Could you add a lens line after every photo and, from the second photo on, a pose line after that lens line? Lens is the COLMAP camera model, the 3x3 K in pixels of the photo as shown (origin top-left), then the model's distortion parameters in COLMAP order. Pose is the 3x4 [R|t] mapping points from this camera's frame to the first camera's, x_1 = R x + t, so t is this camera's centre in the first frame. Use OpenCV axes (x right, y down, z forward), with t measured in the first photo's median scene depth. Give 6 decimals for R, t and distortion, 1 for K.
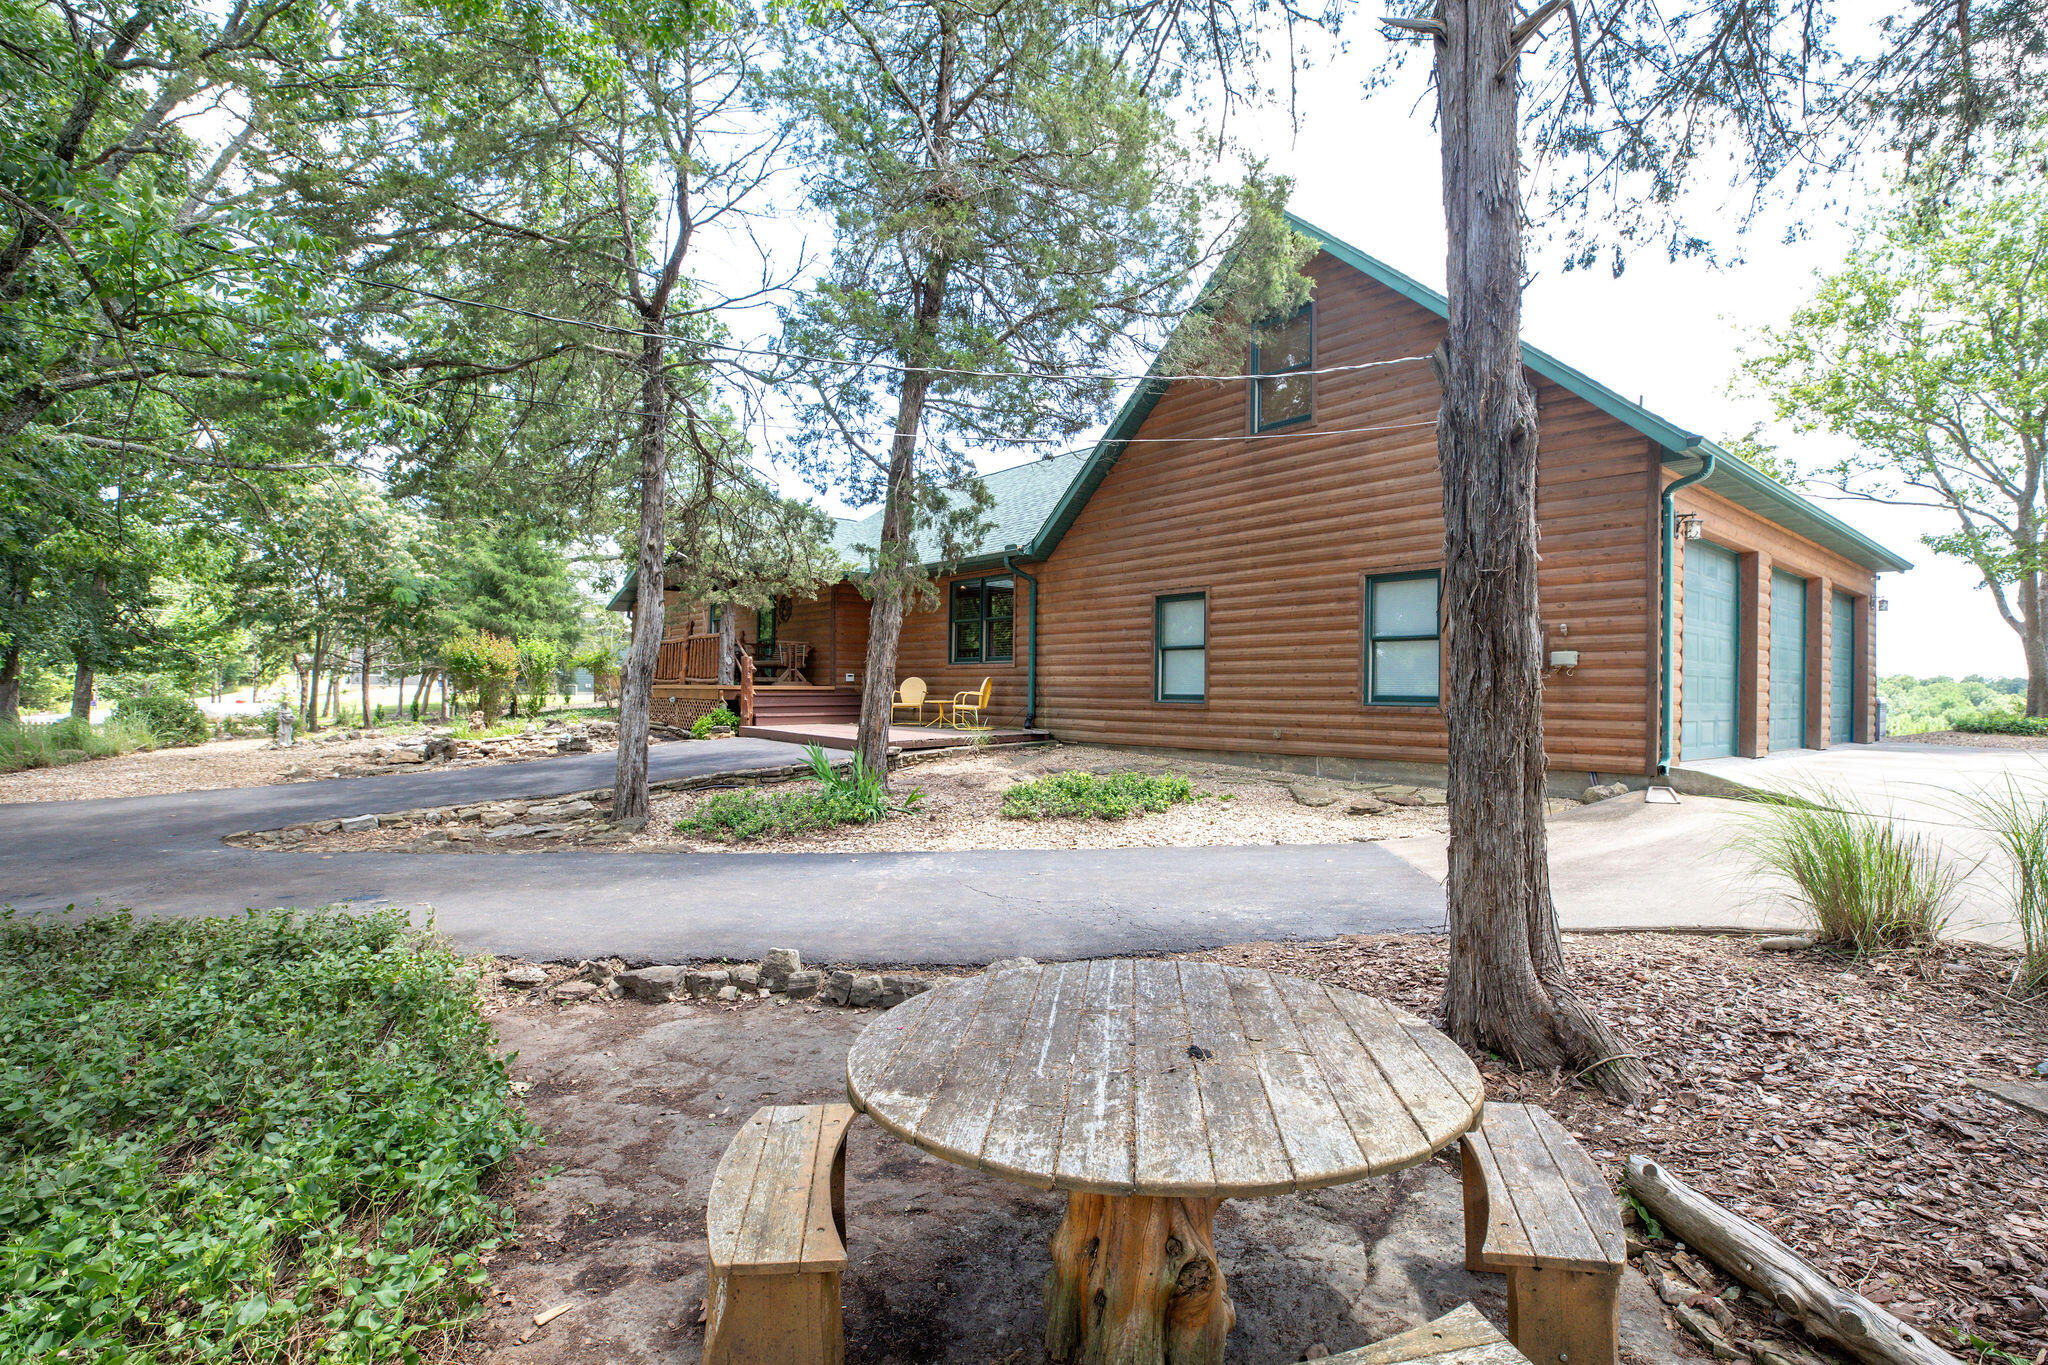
lens RADIAL K [[935.6, 0, 1024.0], [0, 935.6, 682.5], [0, 0, 1]] dist [-0.037460, 0.012511]
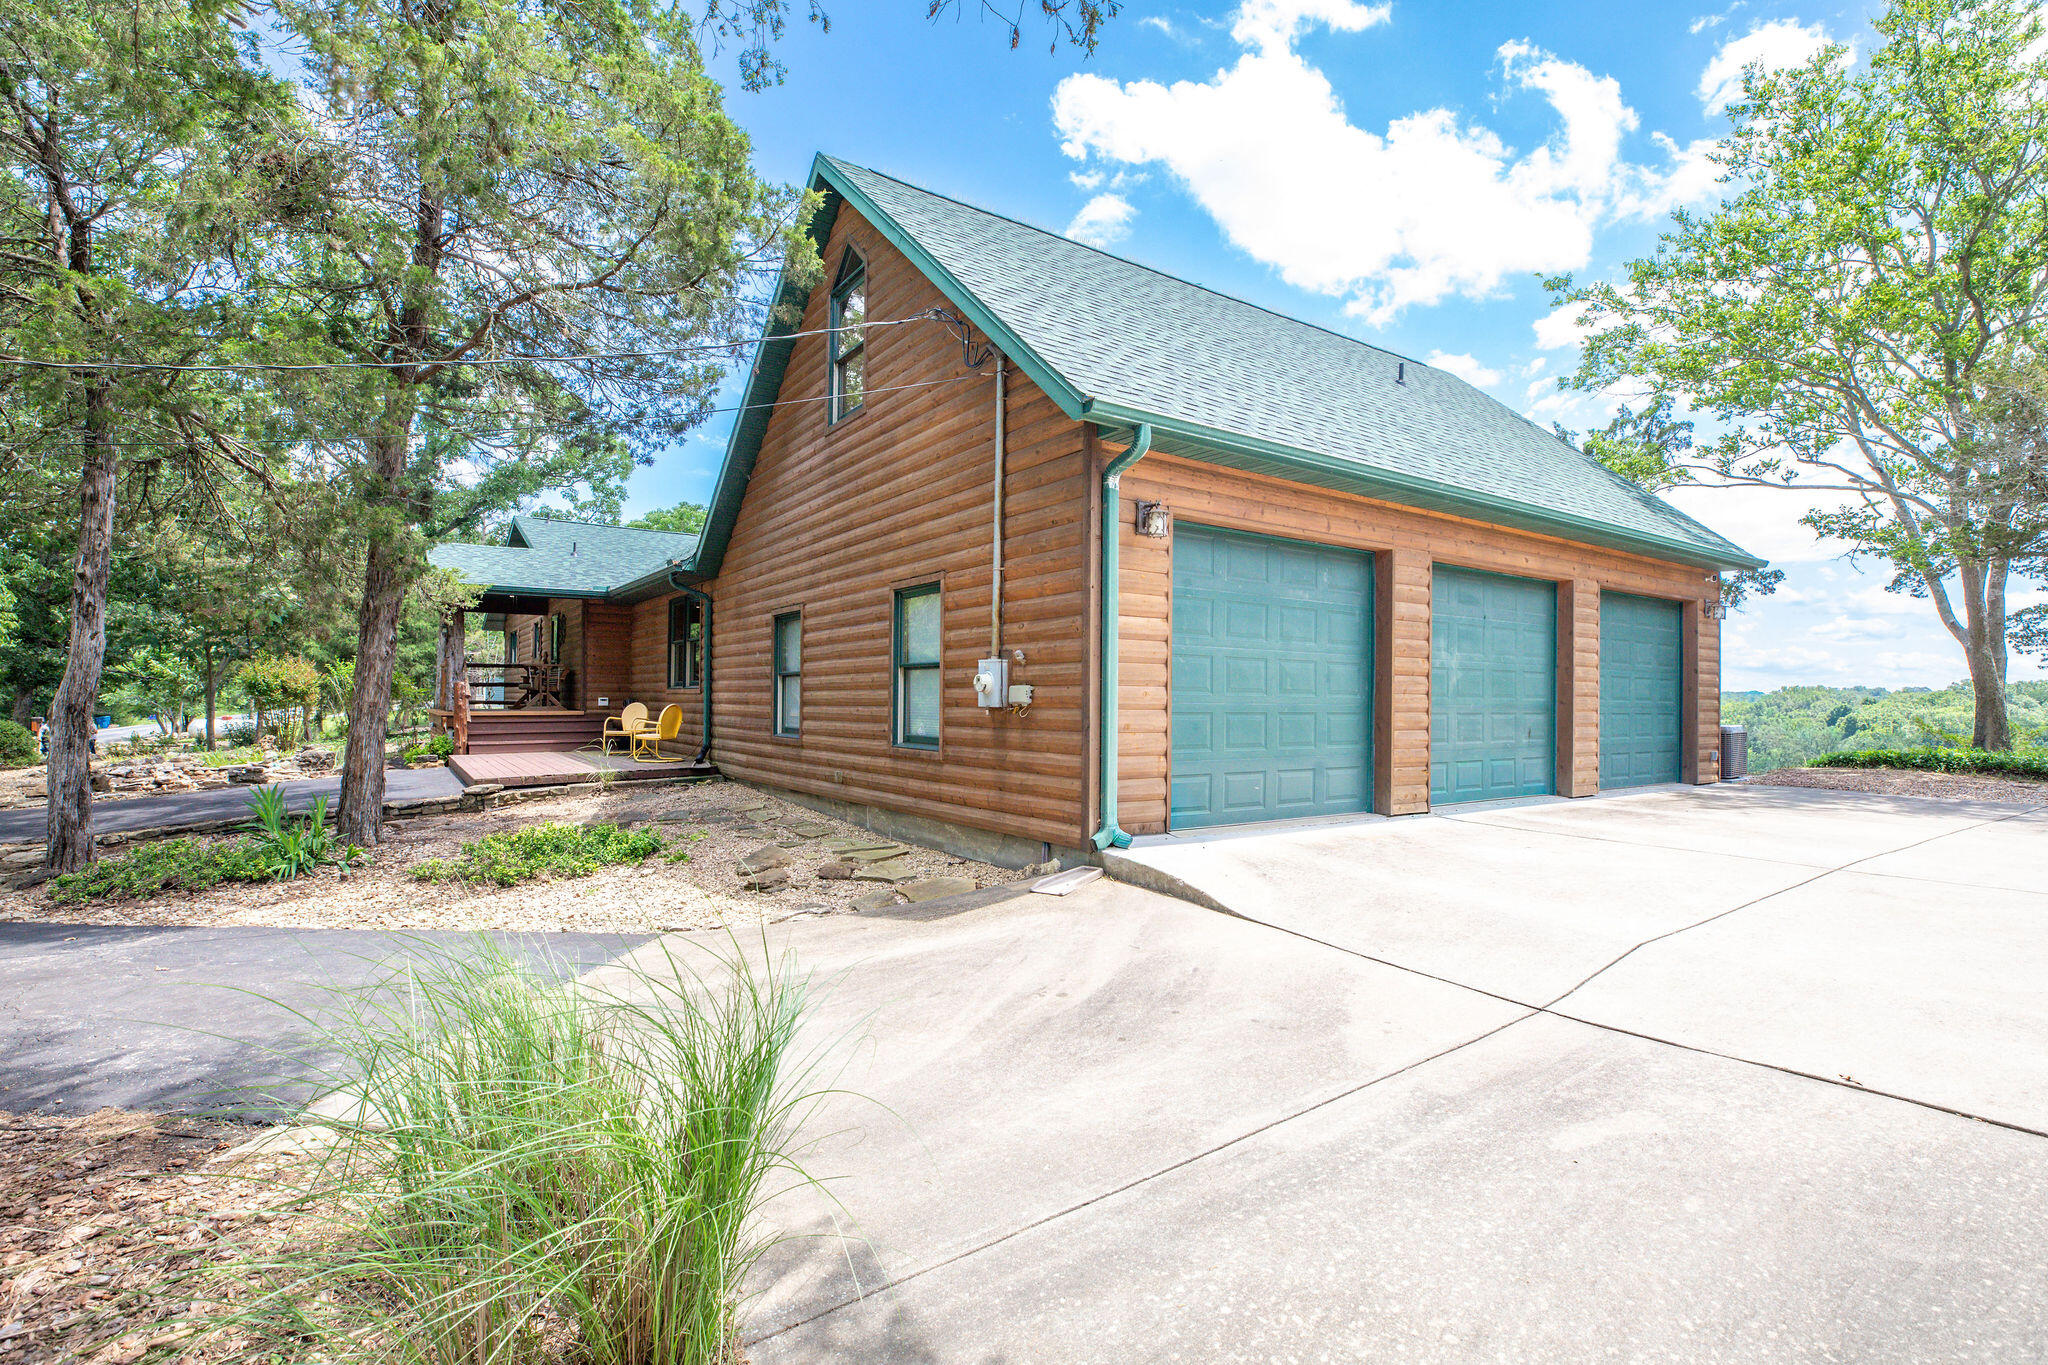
lens RADIAL K [[927.3, 0, 1024.0], [0, 927.3, 682.5], [0, 0, 1]] dist [0.000713, -0.000441]
pose [[0.993691, -0.006978, -0.111939, 0.481731], [0.006348, 0.999962, -0.005986, -0.022658], [0.111977, 0.005238, 0.993697, 0.157725]]
